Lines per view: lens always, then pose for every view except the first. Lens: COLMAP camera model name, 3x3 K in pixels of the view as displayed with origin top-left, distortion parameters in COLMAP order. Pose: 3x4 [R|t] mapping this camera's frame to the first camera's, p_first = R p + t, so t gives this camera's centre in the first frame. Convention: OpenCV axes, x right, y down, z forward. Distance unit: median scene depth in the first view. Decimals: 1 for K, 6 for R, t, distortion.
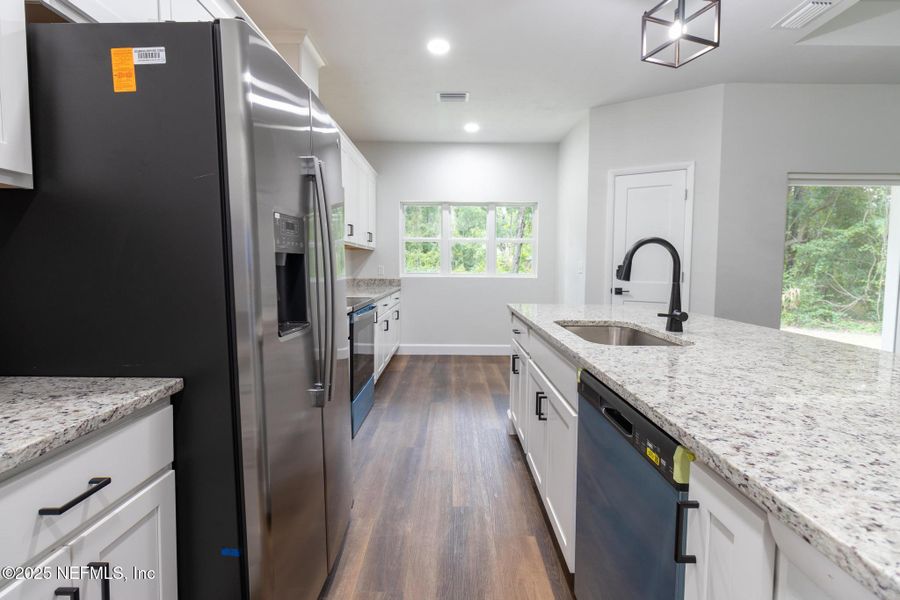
lens RADIAL K [[417.8, 0, 453.8], [0, 417.8, 291.9], [0, 0, 1]] dist [0.000256, -0.000044]
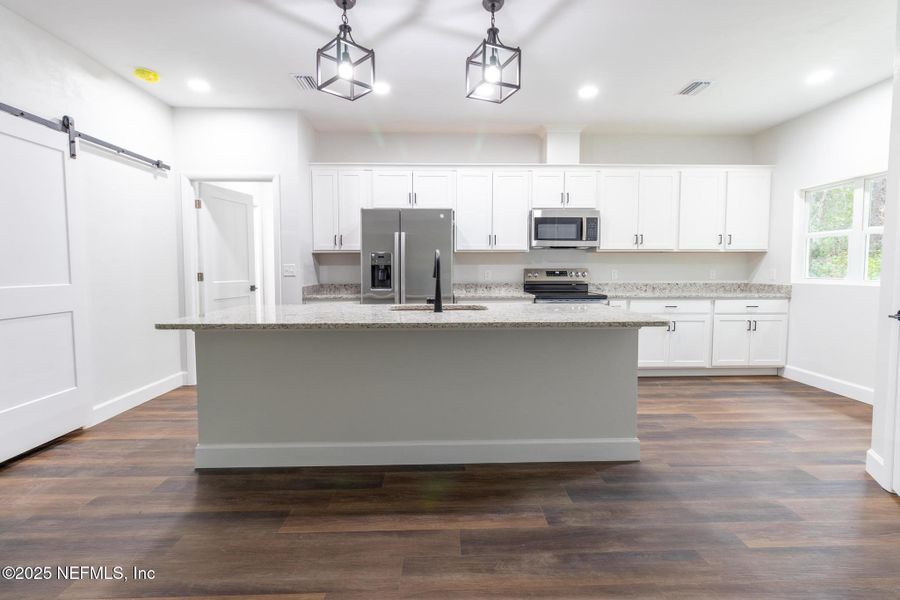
lens RADIAL K [[417.8, 0, 453.8], [0, 417.8, 291.9], [0, 0, 1]] dist [0.000256, -0.000044]
pose [[0.025157, 0.051601, -0.998351, 0.671389], [-0.060276, 0.996928, 0.050009, -0.019198], [0.997865, 0.058918, 0.028190, 0.321285]]
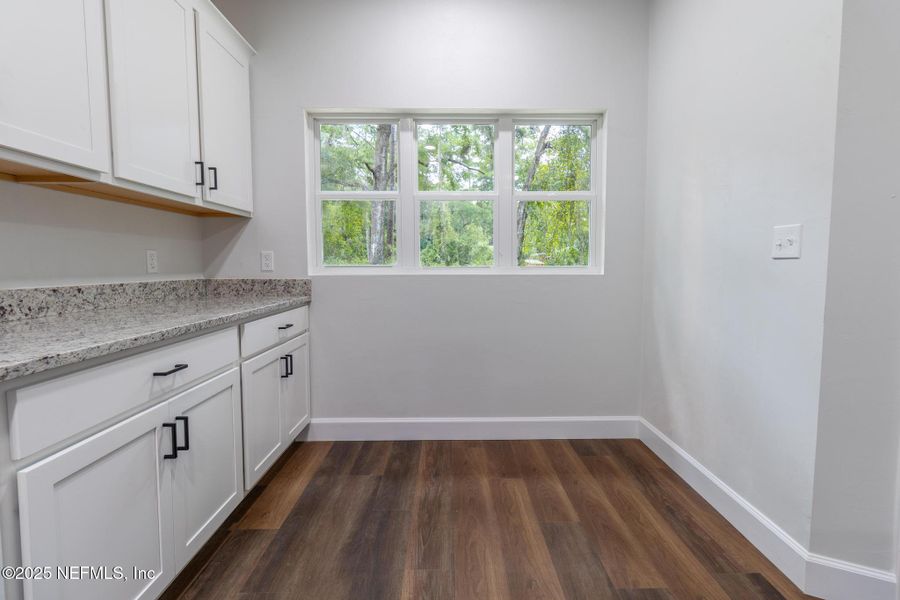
lens RADIAL K [[417.8, 0, 453.8], [0, 417.8, 291.9], [0, 0, 1]] dist [0.000256, -0.000044]
pose [[0.999926, -0.007617, 0.009452, 0.027263], [0.007571, 0.999960, 0.004857, -0.018223], [-0.009488, -0.004785, 0.999944, 0.536000]]
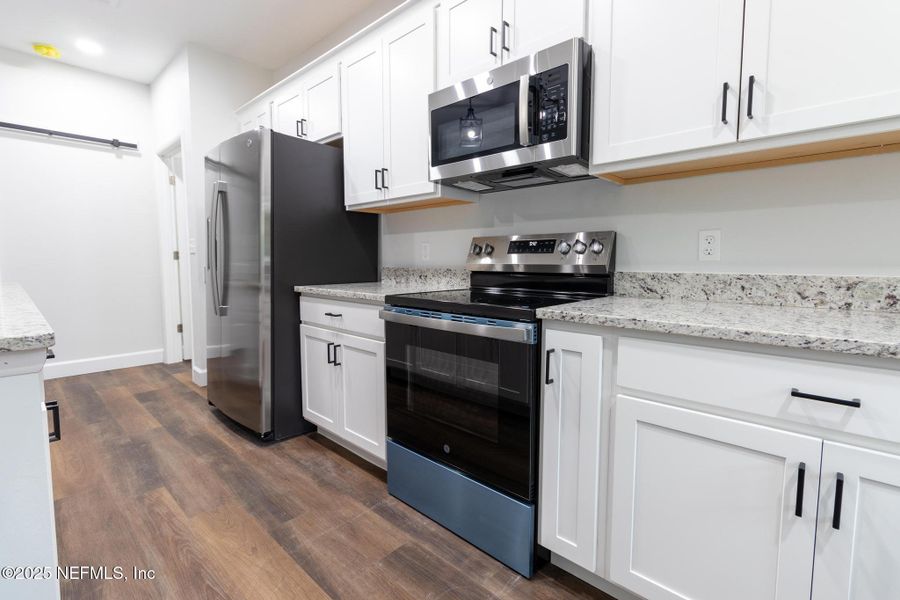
lens RADIAL K [[417.8, 0, 453.8], [0, 417.8, 291.9], [0, 0, 1]] dist [0.000256, -0.000044]
pose [[-0.684454, 0.050390, -0.727313, 0.082433], [-0.049122, 0.992154, 0.114966, -0.026261], [0.727400, 0.114416, -0.676608, 0.766974]]
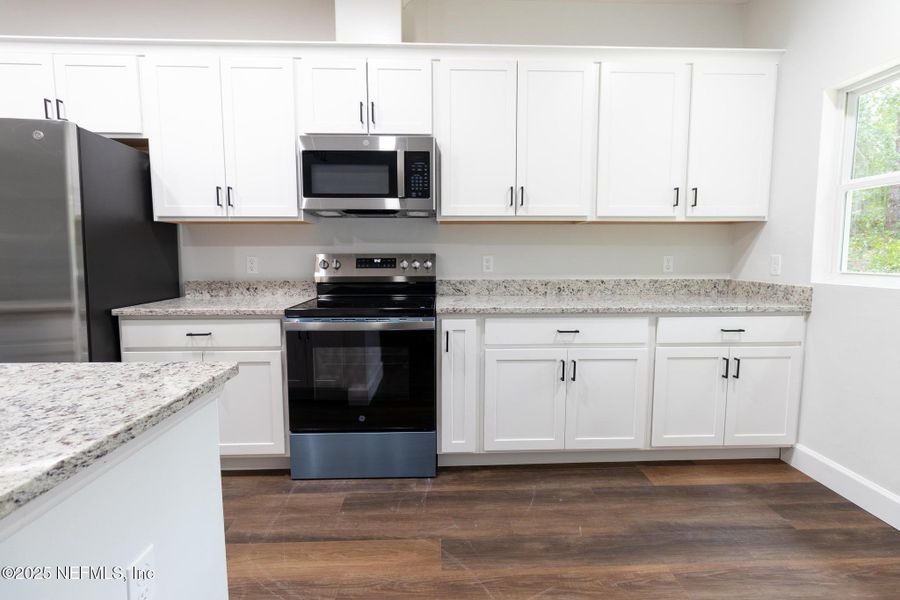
lens RADIAL K [[429.7, 0, 456.4], [0, 429.7, 292.6], [0, 0, 1]] dist [0.000208, 0.000250]
pose [[0.033993, 0.086661, -0.995658, 0.275286], [-0.060127, 0.994606, 0.084517, -0.040347], [0.997612, 0.056993, 0.039020, 0.642091]]
